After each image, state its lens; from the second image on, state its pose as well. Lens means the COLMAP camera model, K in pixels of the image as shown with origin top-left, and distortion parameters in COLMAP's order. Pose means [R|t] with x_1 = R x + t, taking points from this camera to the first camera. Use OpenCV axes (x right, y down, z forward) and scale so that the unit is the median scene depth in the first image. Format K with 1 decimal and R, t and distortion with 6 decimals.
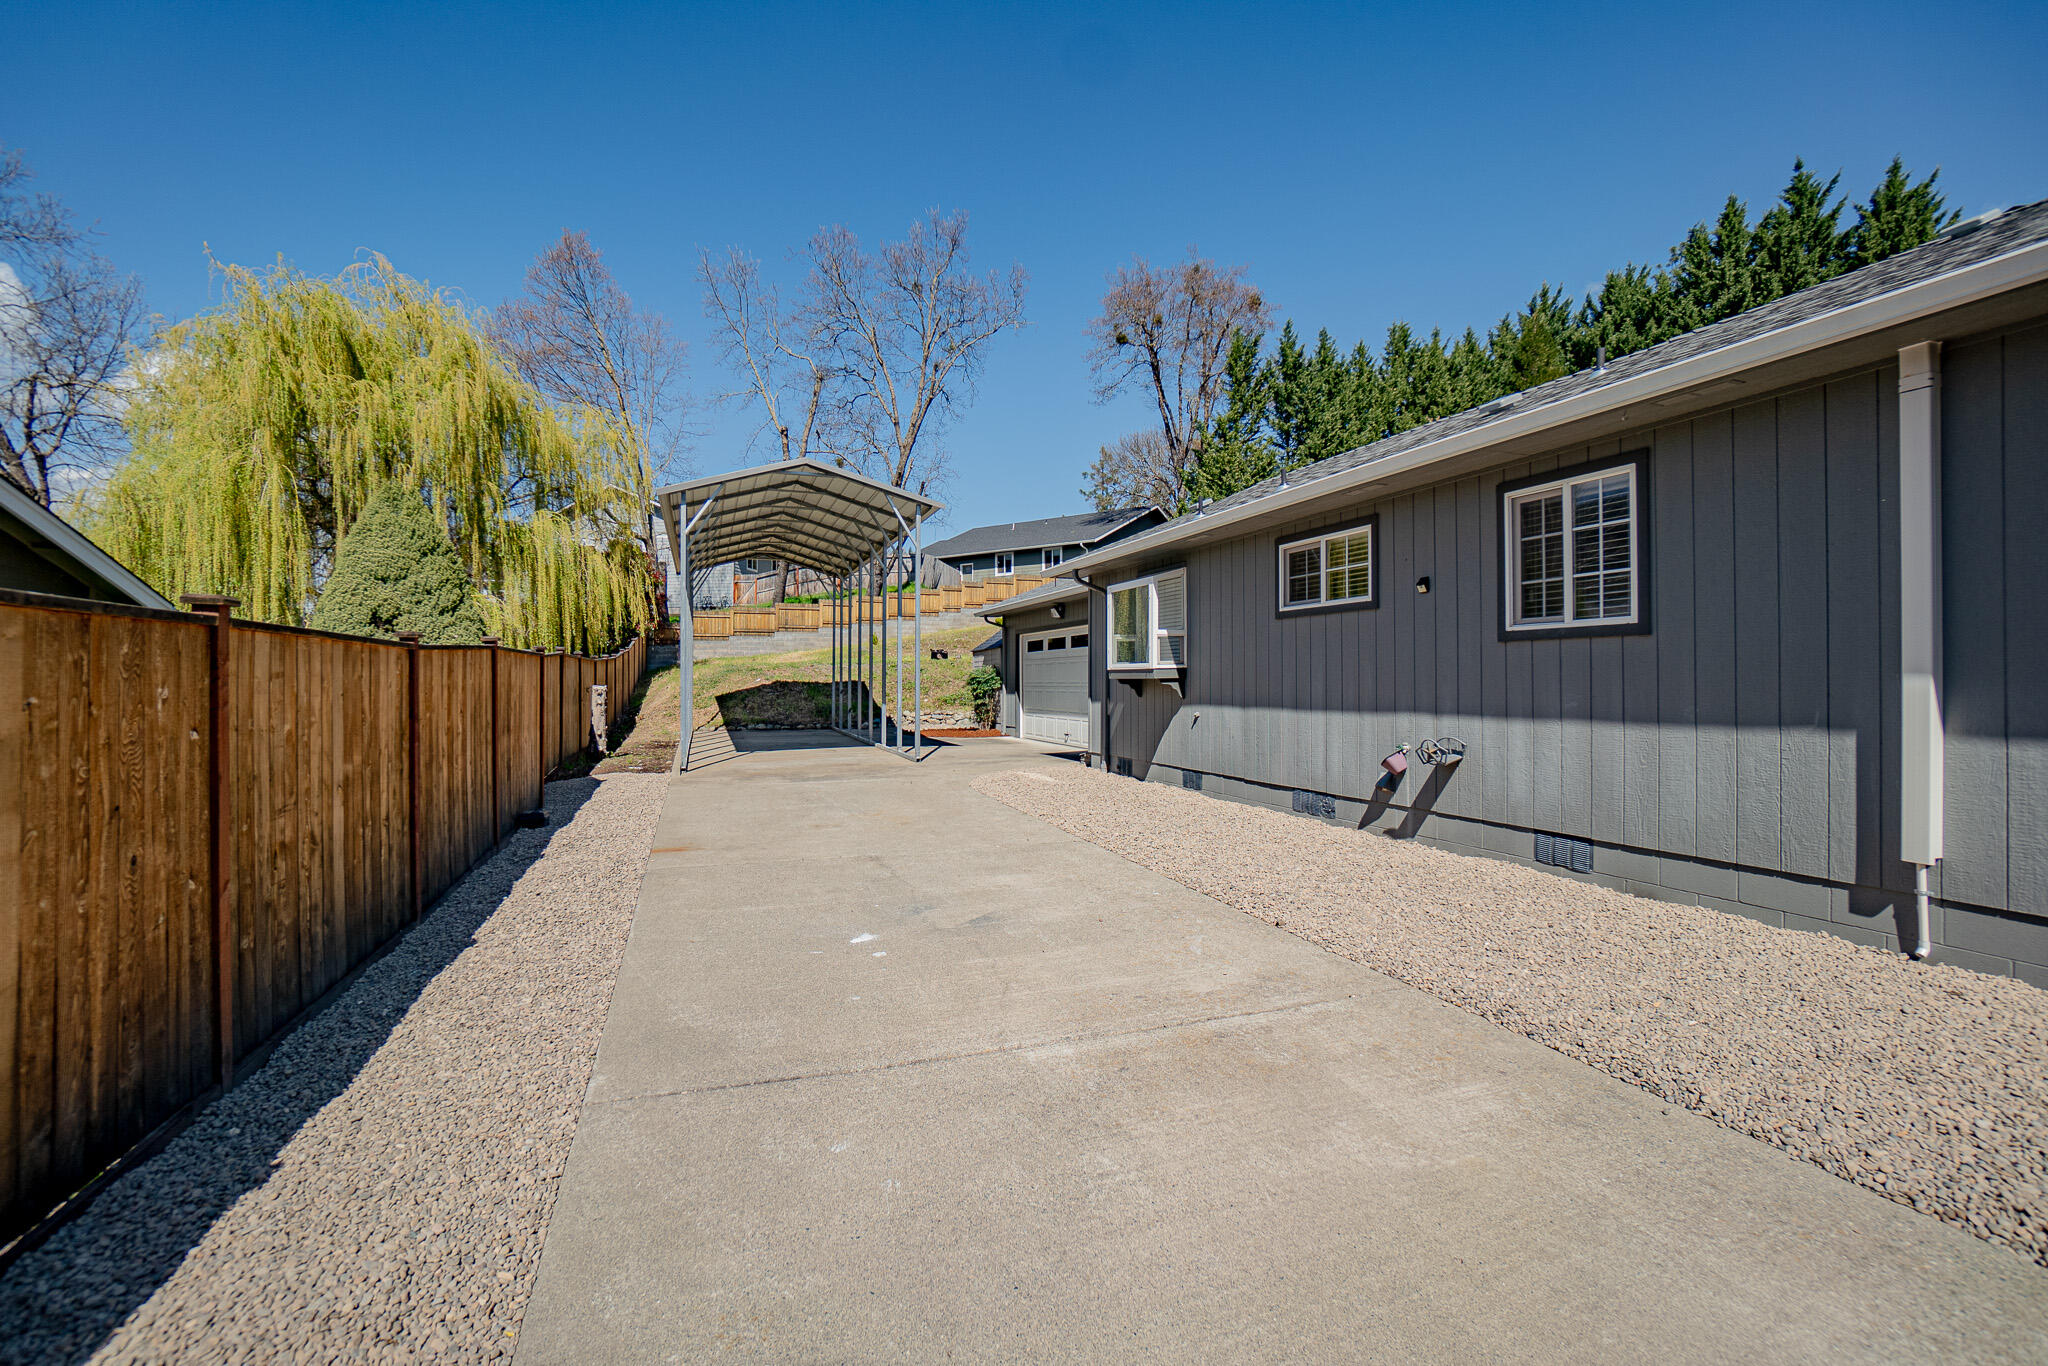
lens RADIAL K [[903.4, 0, 1020.8], [0, 903.4, 666.6], [0, 0, 1]] dist [-0.018351, 0.000197]
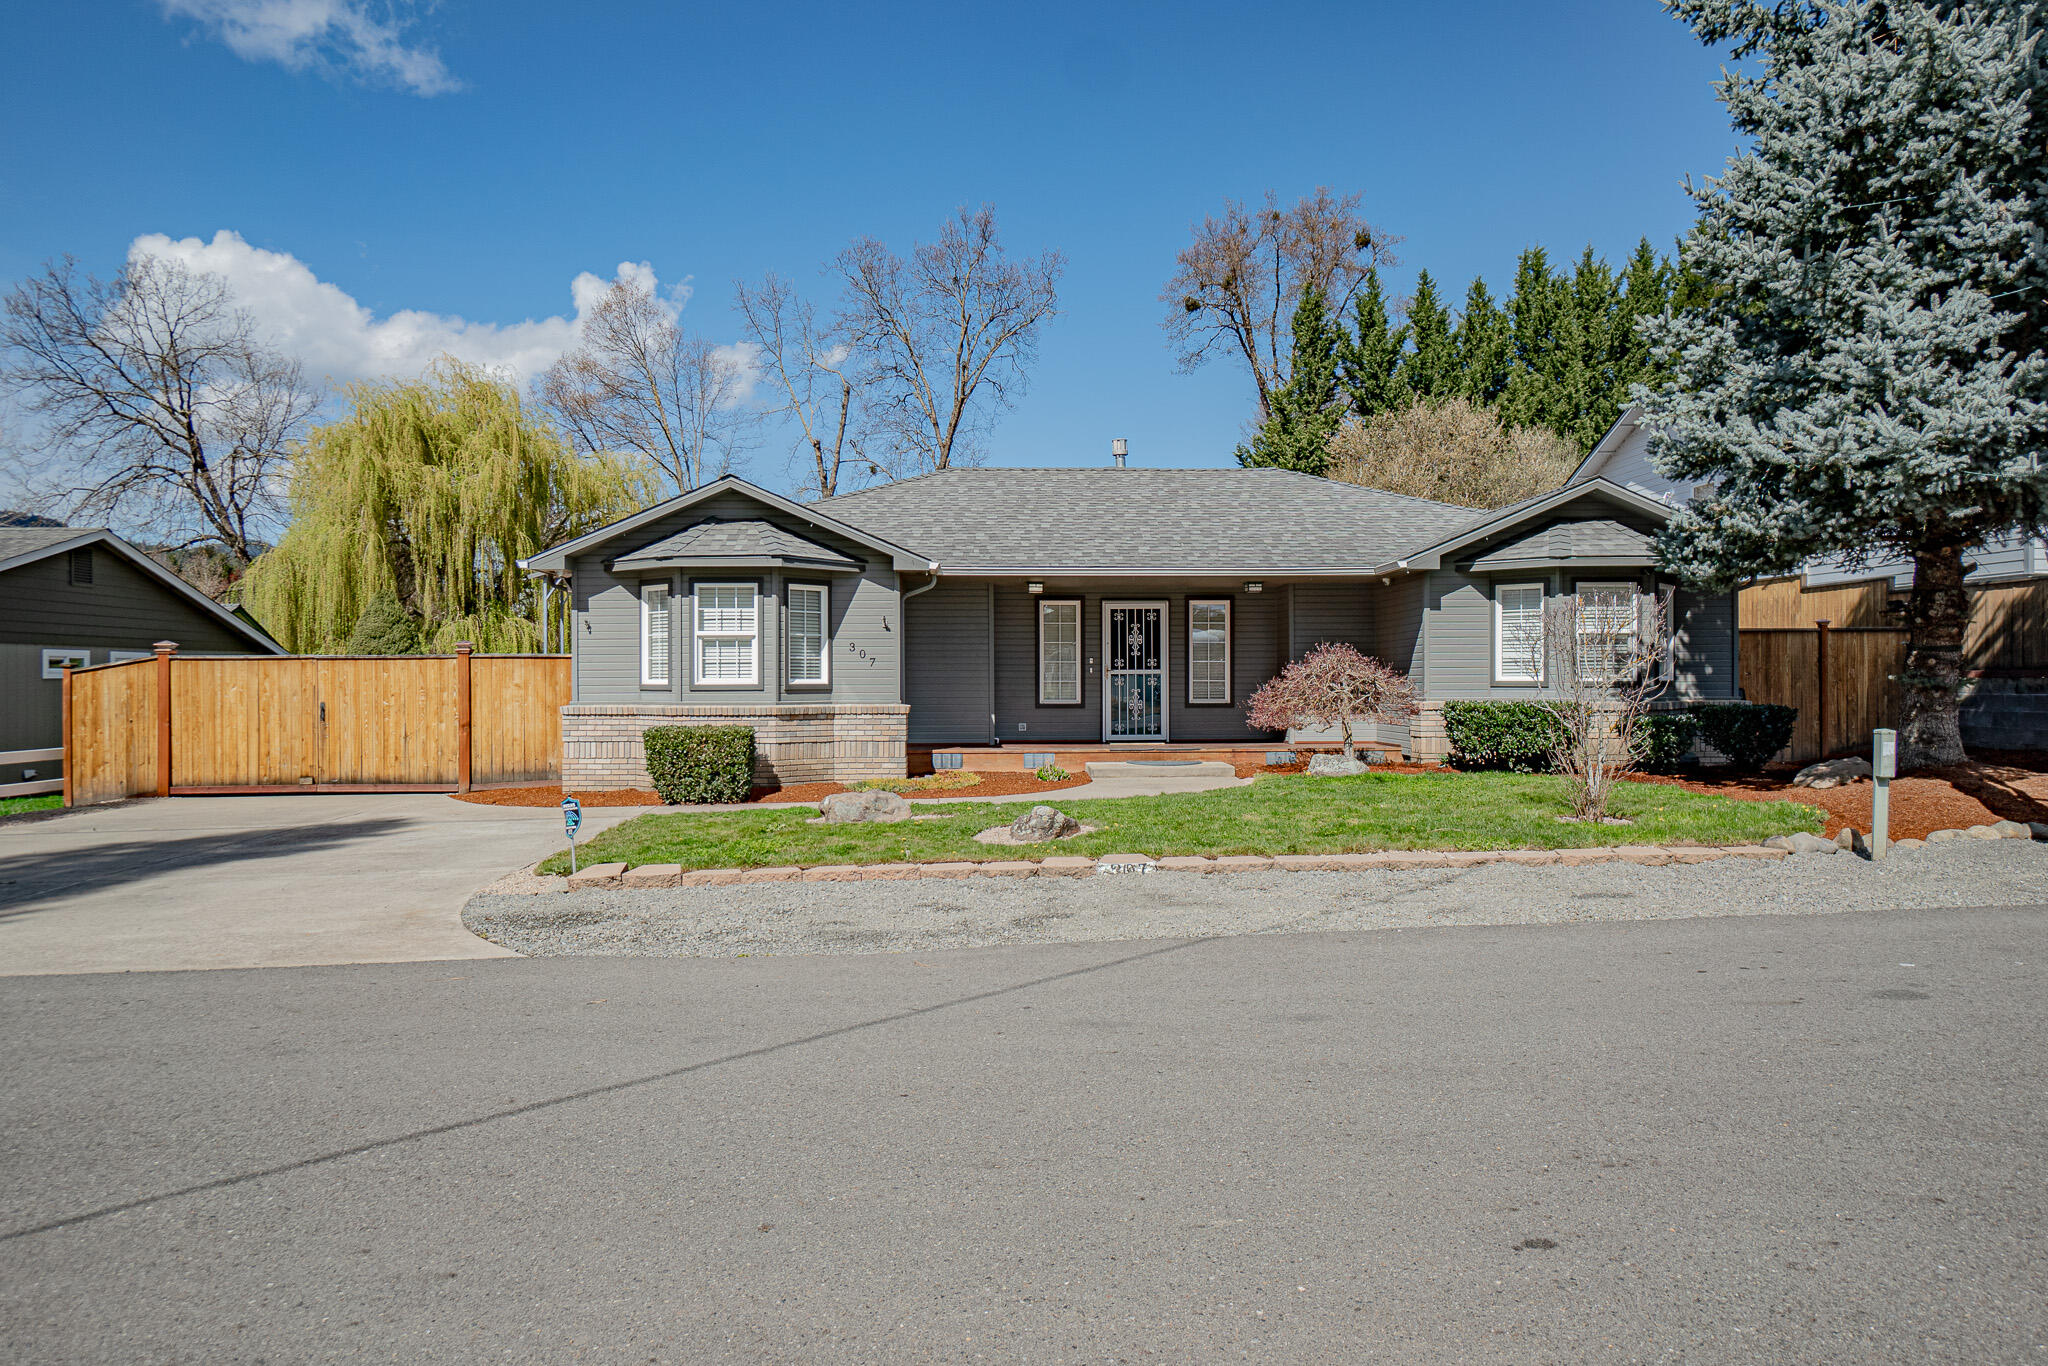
lens RADIAL K [[1304.5, 0, 1022.4], [0, 1304.5, 690.4], [0, 0, 1]] dist [-0.000664, 0.008318]
pose [[0.954118, -0.007276, -0.299344, 0.390241], [0.010702, 0.999895, 0.009805, 0.006922], [0.299241, -0.012559, 0.954095, -0.340772]]
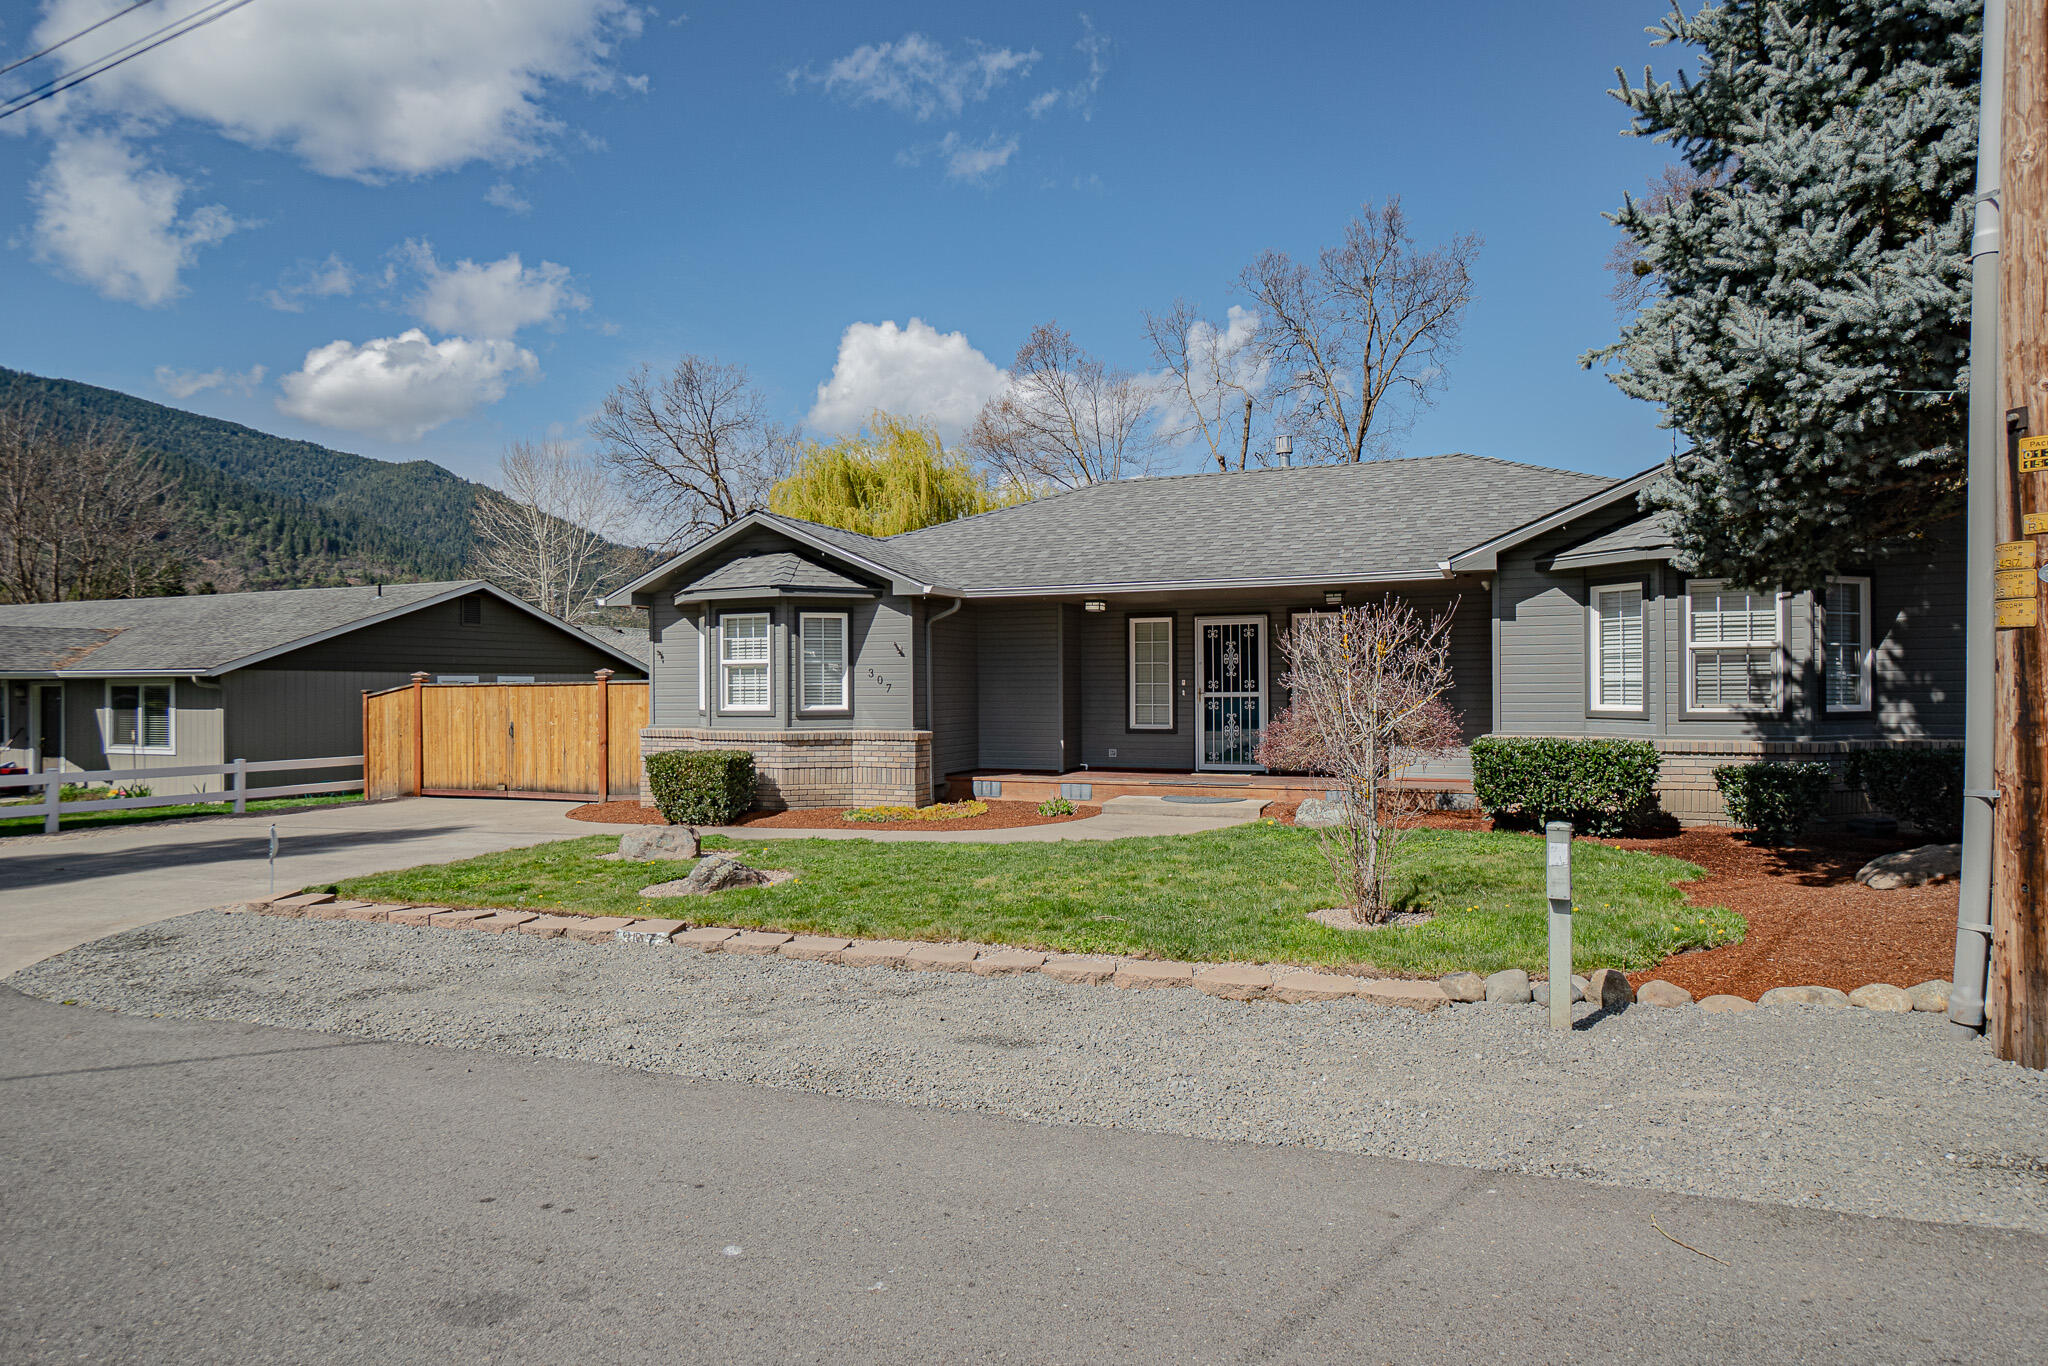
lens RADIAL K [[1231.4, 0, 1023.9], [0, 1231.4, 685.3], [0, 0, 1]] dist [0.001523, -0.000643]
pose [[0.727708, -0.011640, -0.685788, 0.532175], [0.013876, 0.999901, -0.002248, 0.001580], [0.685747, -0.007880, 0.727797, -0.199443]]
